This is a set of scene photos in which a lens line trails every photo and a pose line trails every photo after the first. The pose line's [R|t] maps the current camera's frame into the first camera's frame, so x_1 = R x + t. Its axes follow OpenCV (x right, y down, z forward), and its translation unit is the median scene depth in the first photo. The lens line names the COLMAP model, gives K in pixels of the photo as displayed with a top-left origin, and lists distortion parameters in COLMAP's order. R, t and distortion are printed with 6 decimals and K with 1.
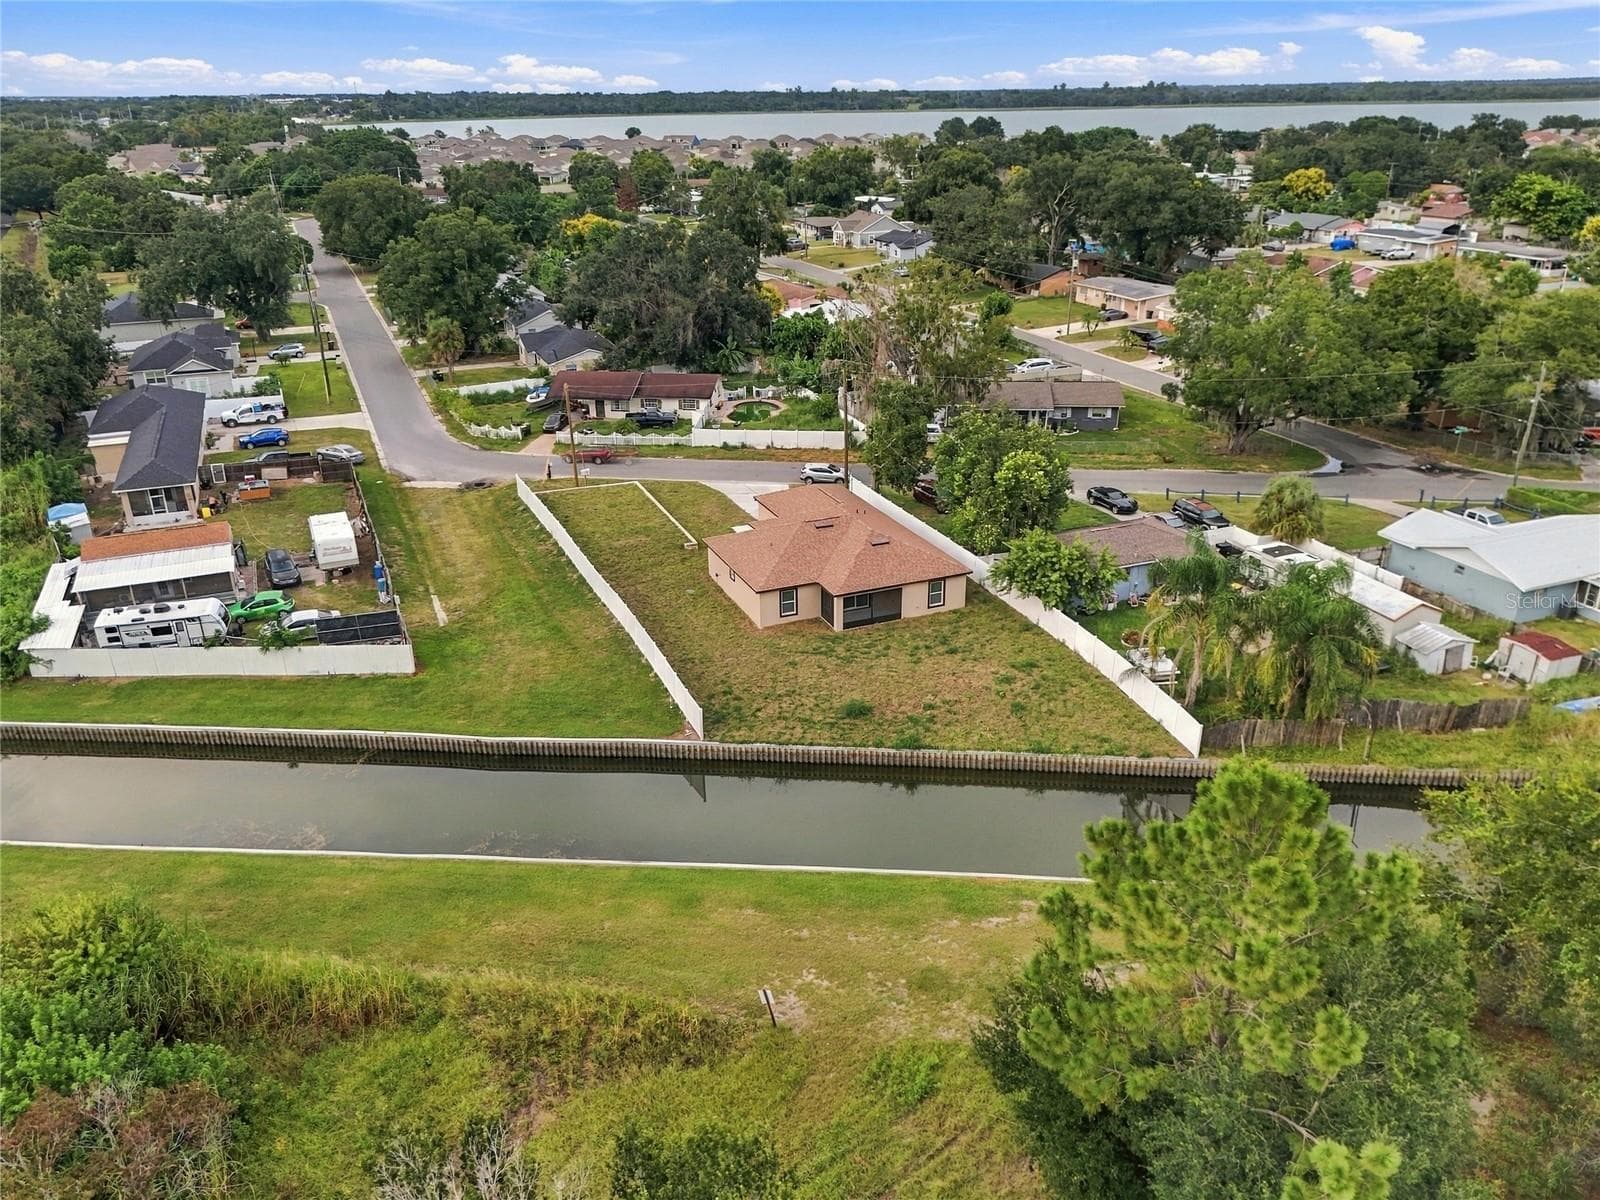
lens RADIAL K [[1182.7, 0, 800.0], [0, 1182.7, 600.0], [0, 0, 1]] dist [0.008971, 0.002723]
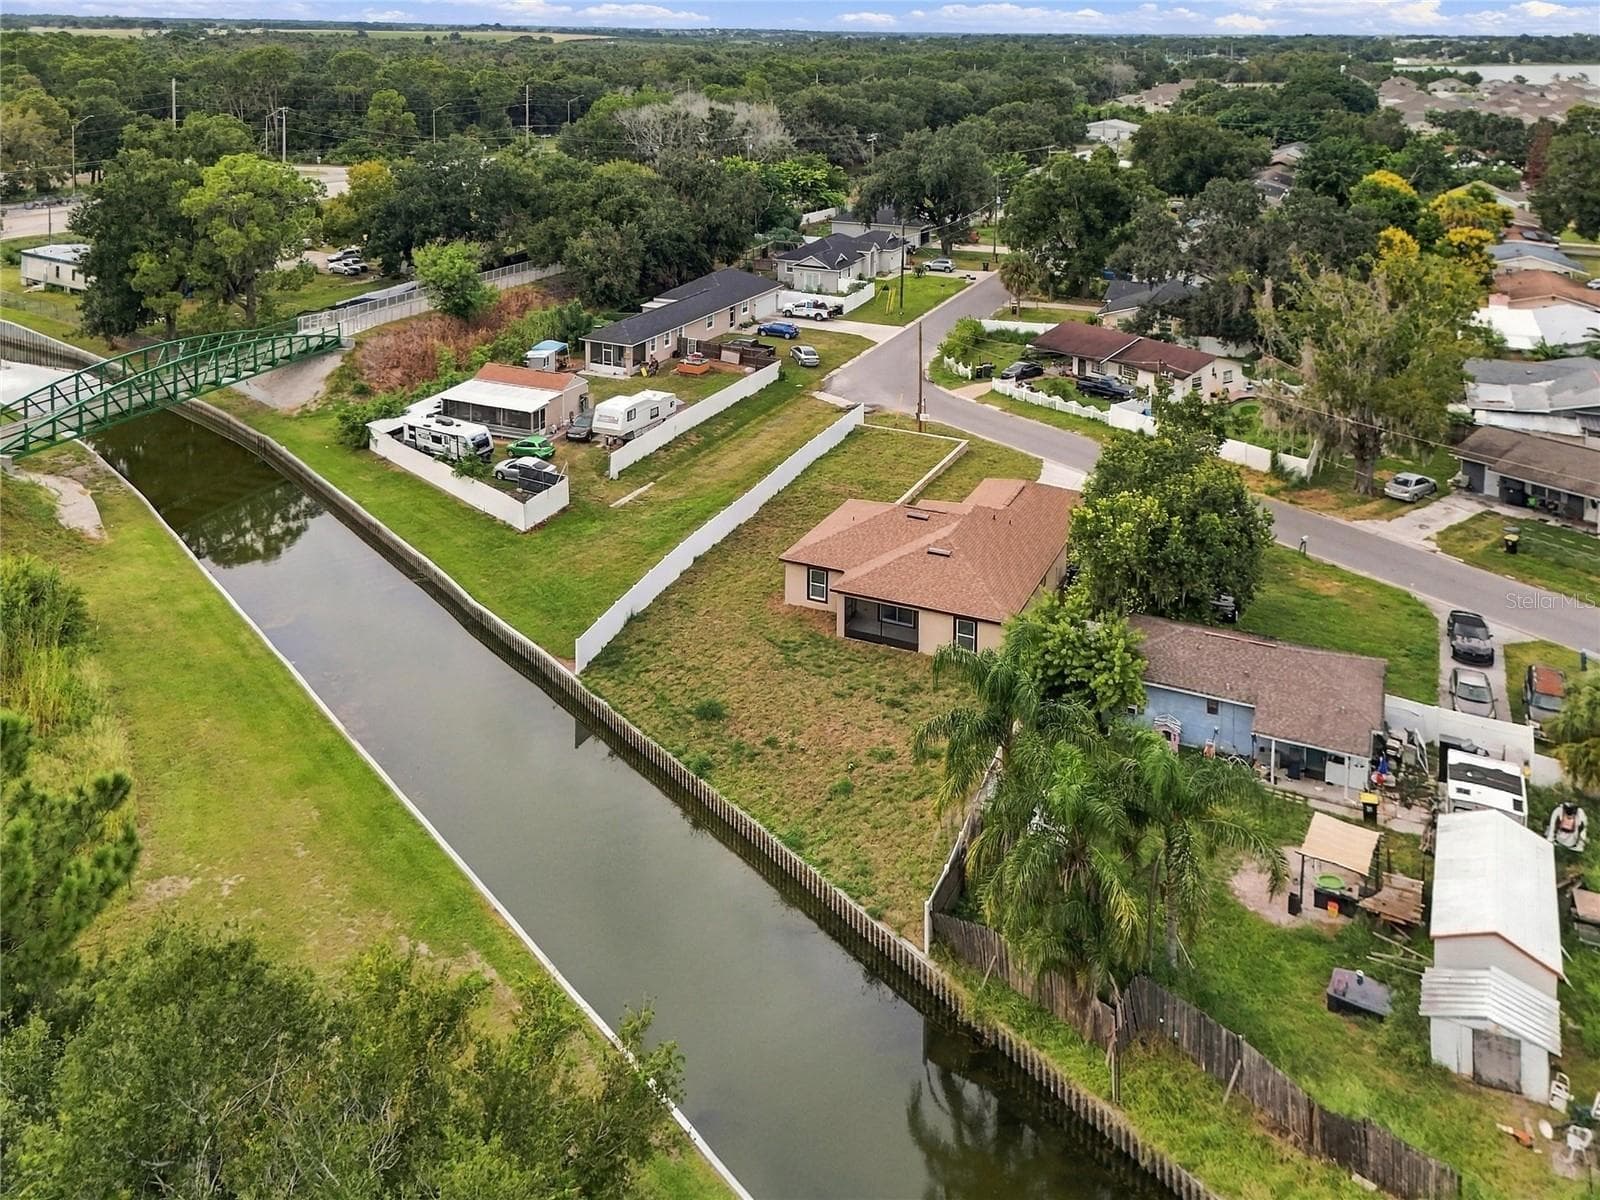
lens RADIAL K [[1182.7, 0, 800.0], [0, 1182.7, 600.0], [0, 0, 1]] dist [0.008971, 0.002723]
pose [[0.655056, 0.327206, -0.681057, 0.376186], [-0.301602, 0.939679, 0.161370, -0.080930], [0.692776, 0.099701, 0.714228, 0.247994]]
